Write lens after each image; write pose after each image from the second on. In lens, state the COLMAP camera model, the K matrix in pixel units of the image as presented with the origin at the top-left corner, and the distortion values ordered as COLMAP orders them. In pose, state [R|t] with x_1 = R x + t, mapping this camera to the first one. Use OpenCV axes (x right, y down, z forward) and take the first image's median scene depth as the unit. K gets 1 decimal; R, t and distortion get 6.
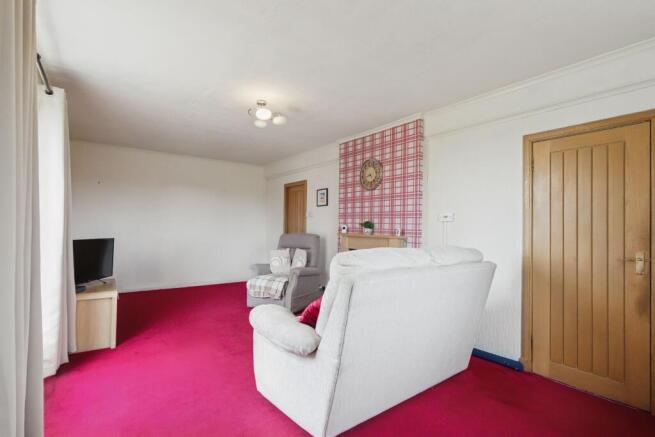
lens RADIAL K [[307.2, 0, 325.4], [0, 307.2, 224.7], [0, 0, 1]] dist [0.000267, 0.000295]
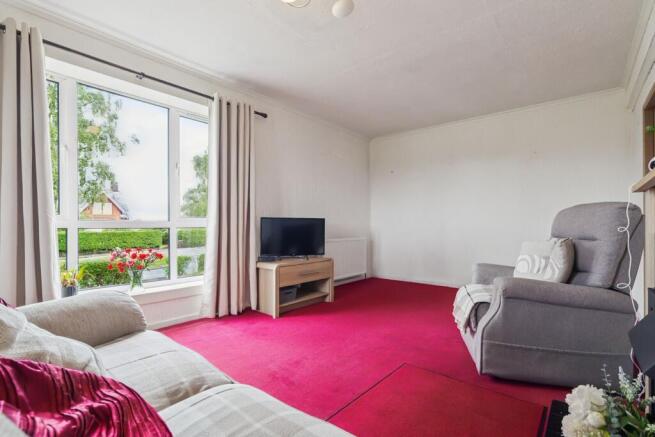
lens RADIAL K [[307.2, 0, 325.4], [0, 307.2, 224.7], [0, 0, 1]] dist [0.000267, 0.000295]
pose [[0.234337, -0.018909, -0.971972, 0.313318], [0.008291, 0.999813, -0.017452, 0.083438], [0.972120, -0.003970, 0.234450, 0.760256]]
